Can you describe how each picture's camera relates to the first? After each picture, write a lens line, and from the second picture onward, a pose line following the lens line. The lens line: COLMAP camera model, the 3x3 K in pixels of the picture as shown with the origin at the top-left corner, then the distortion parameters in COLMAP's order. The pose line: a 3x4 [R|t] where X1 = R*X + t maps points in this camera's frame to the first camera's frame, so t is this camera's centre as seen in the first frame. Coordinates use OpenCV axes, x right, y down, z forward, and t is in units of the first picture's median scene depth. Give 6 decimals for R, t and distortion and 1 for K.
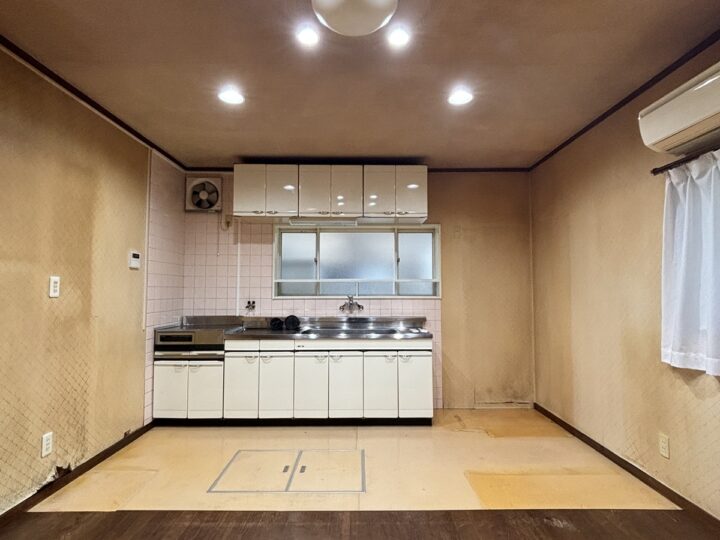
lens RADIAL K [[395.9, 0, 361.5], [0, 395.9, 272.6], [0, 0, 1]] dist [0.027774, -0.010990]
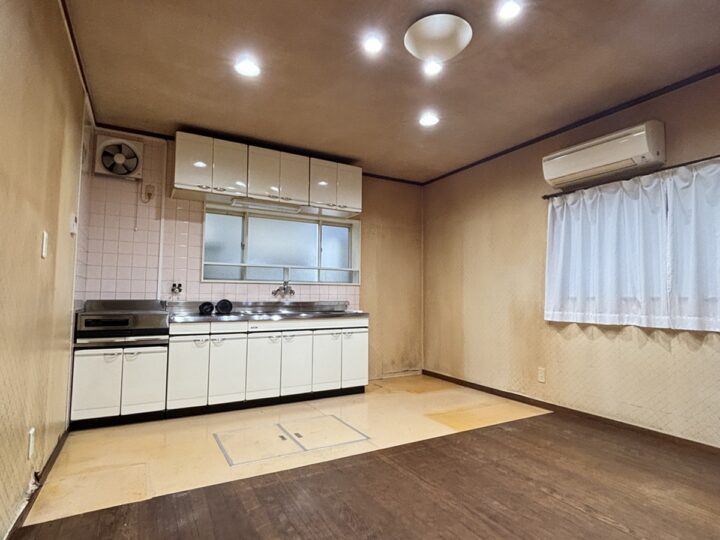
lens RADIAL K [[395.9, 0, 365.1], [0, 395.9, 272.4], [0, 0, 1]] dist [0.027774, -0.010990]
pose [[0.873678, 0.035599, 0.485200, -0.398668], [-0.030794, 0.999366, -0.017874, 0.056586], [-0.485529, 0.000675, 0.874221, -0.007797]]
